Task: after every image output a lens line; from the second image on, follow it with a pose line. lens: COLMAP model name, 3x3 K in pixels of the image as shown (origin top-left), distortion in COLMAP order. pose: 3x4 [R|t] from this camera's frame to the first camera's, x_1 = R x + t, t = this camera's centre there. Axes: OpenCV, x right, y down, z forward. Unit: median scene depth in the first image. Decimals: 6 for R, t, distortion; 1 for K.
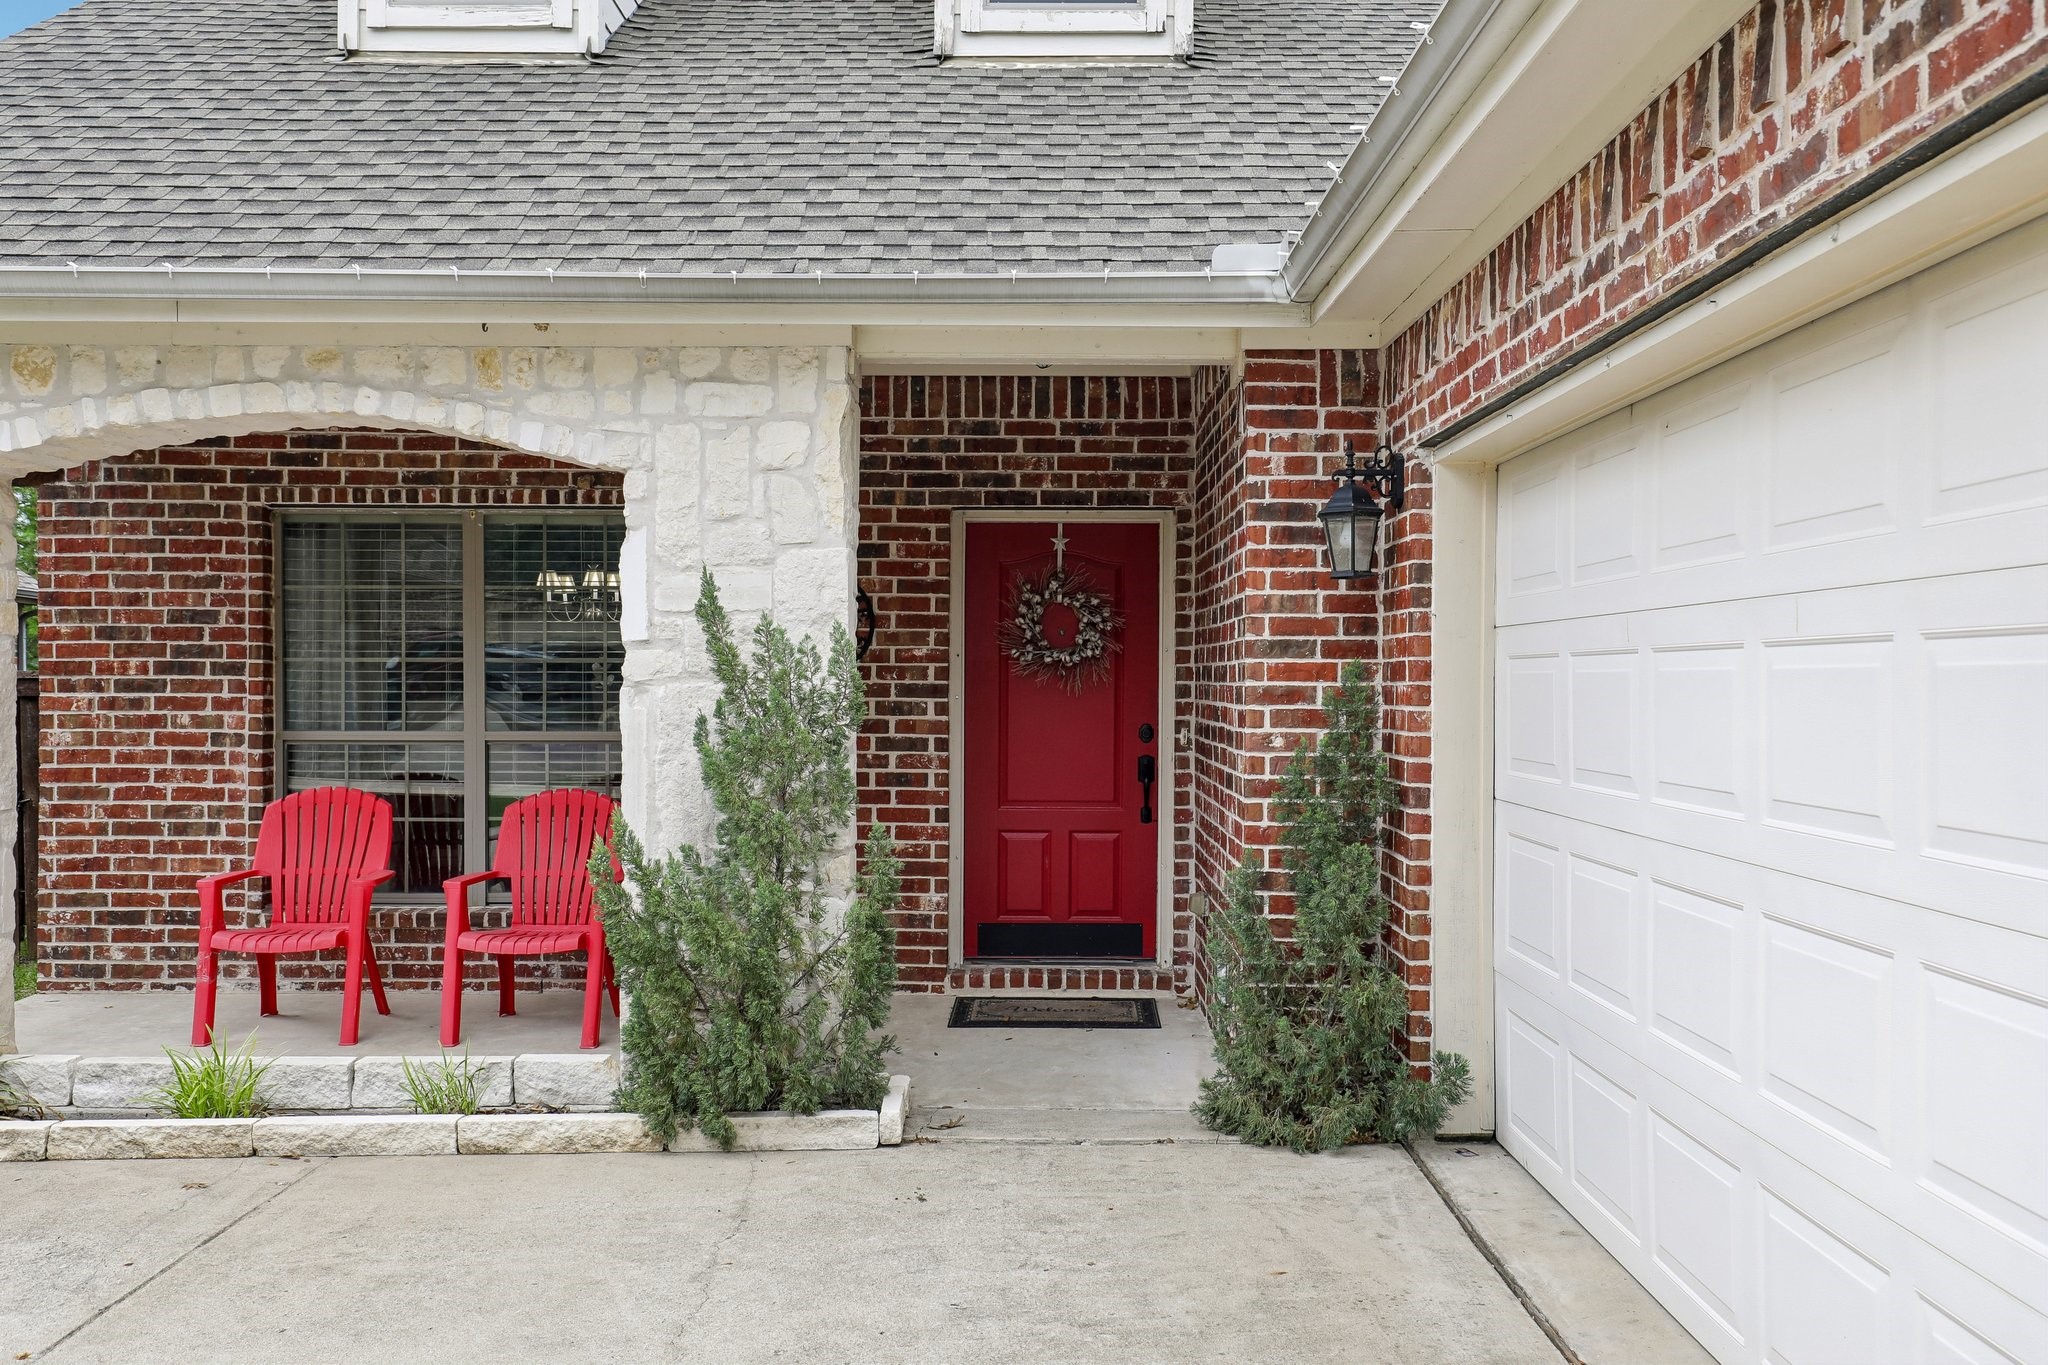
lens RADIAL K [[1673.8, 0, 1024.0], [0, 1673.8, 682.5], [0, 0, 1]] dist [0.041681, 0.000555]
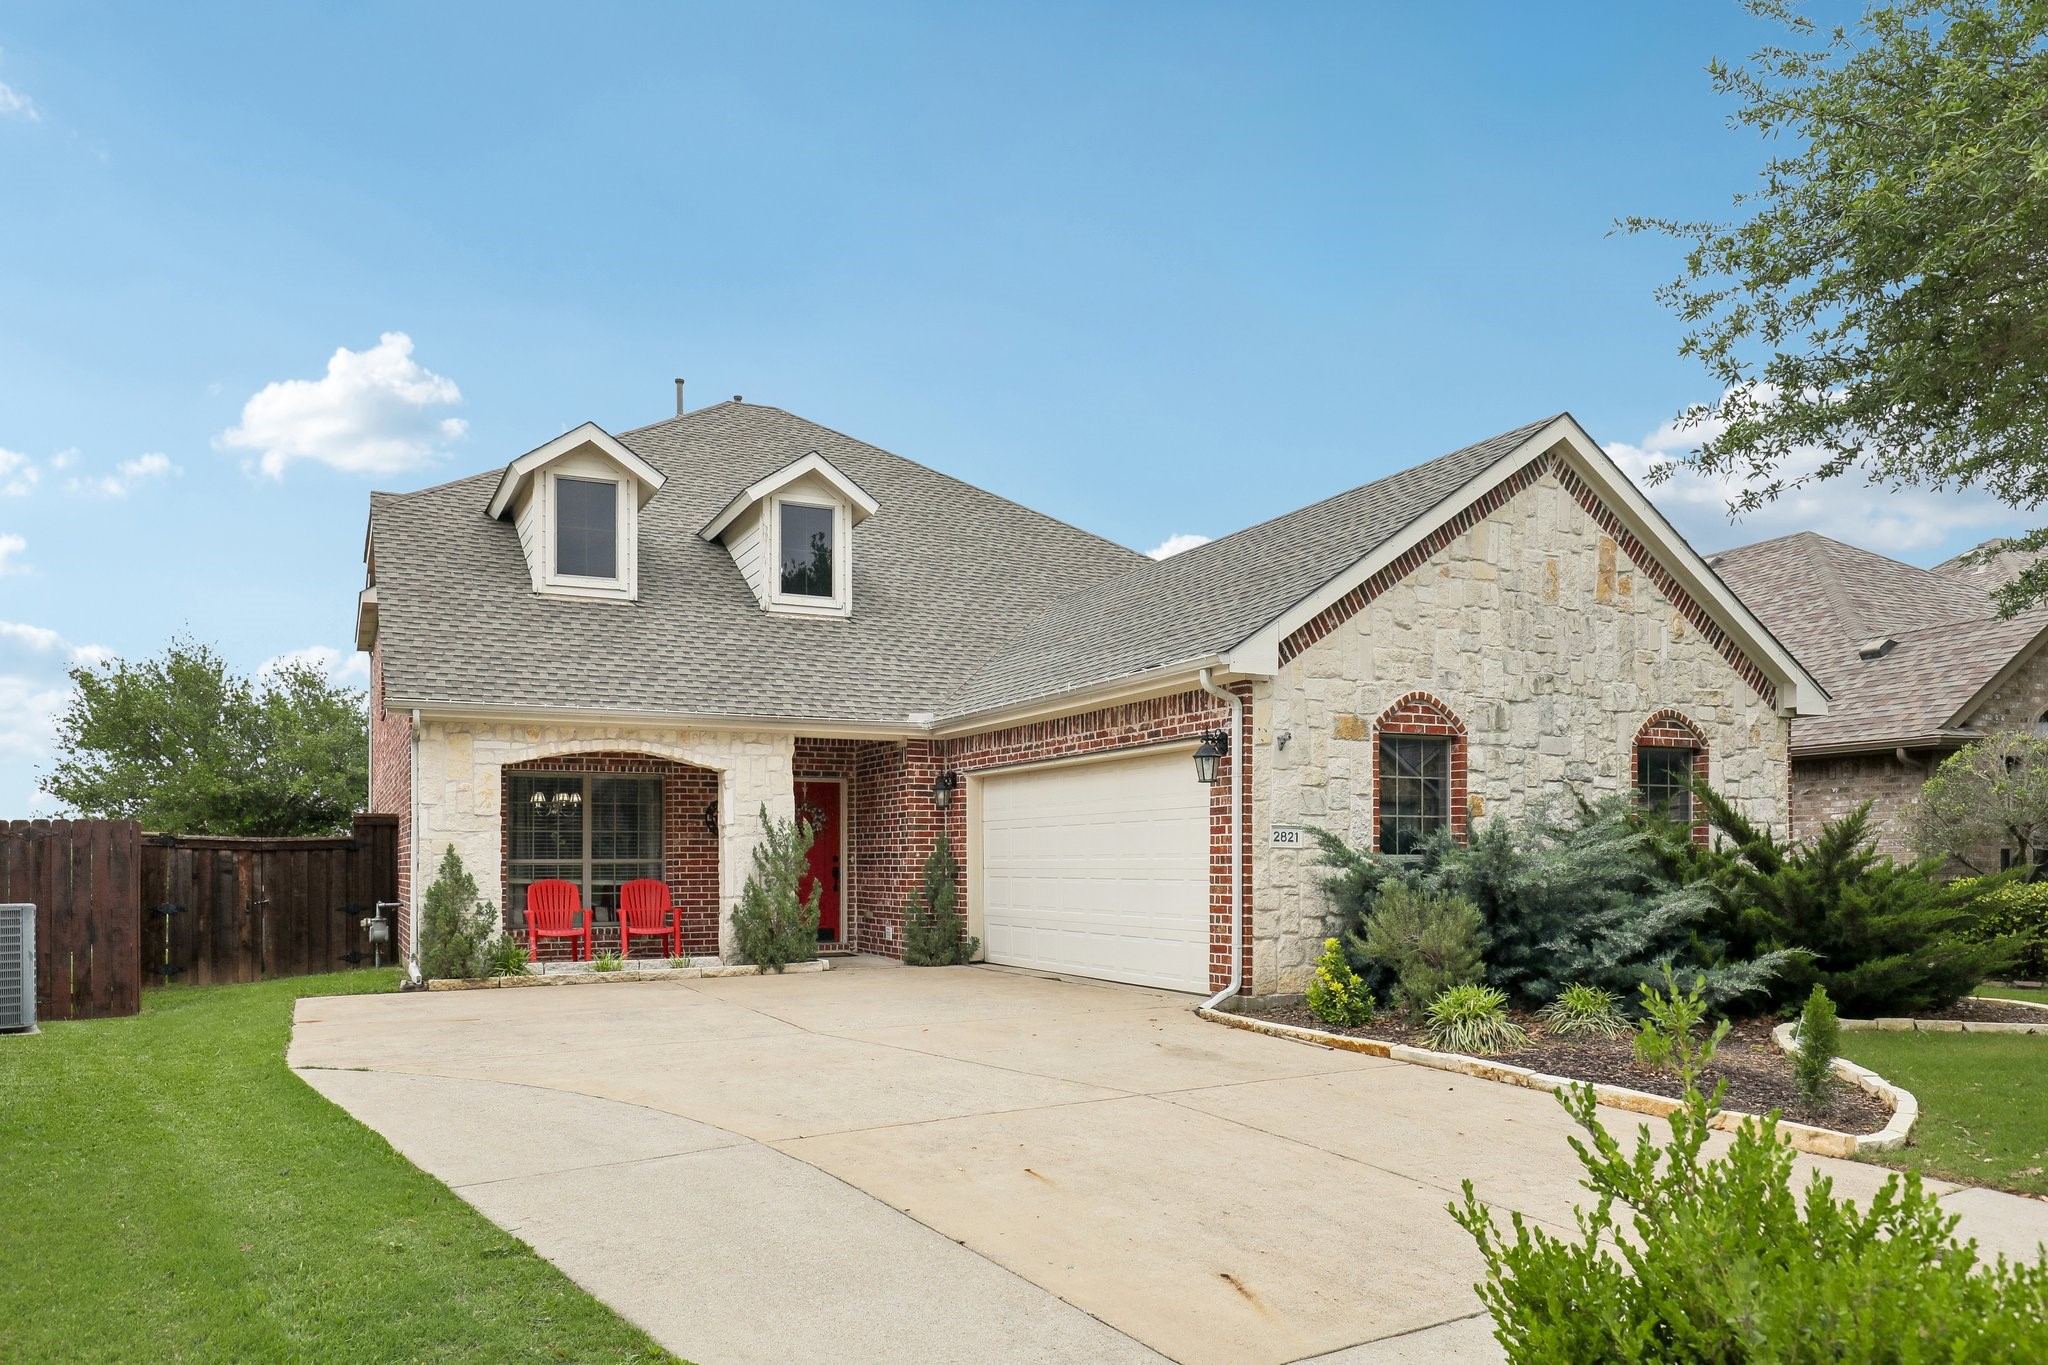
lens RADIAL K [[1438.3, 0, 1023.1], [0, 1438.3, 840.9], [0, 0, 1]] dist [-0.018072, -0.000430]
pose [[0.892685, 0.000153, 0.450681, -0.964966], [0.007740, 0.999847, -0.015669, 0.054225], [-0.450615, 0.017476, 0.892547, -1.681865]]
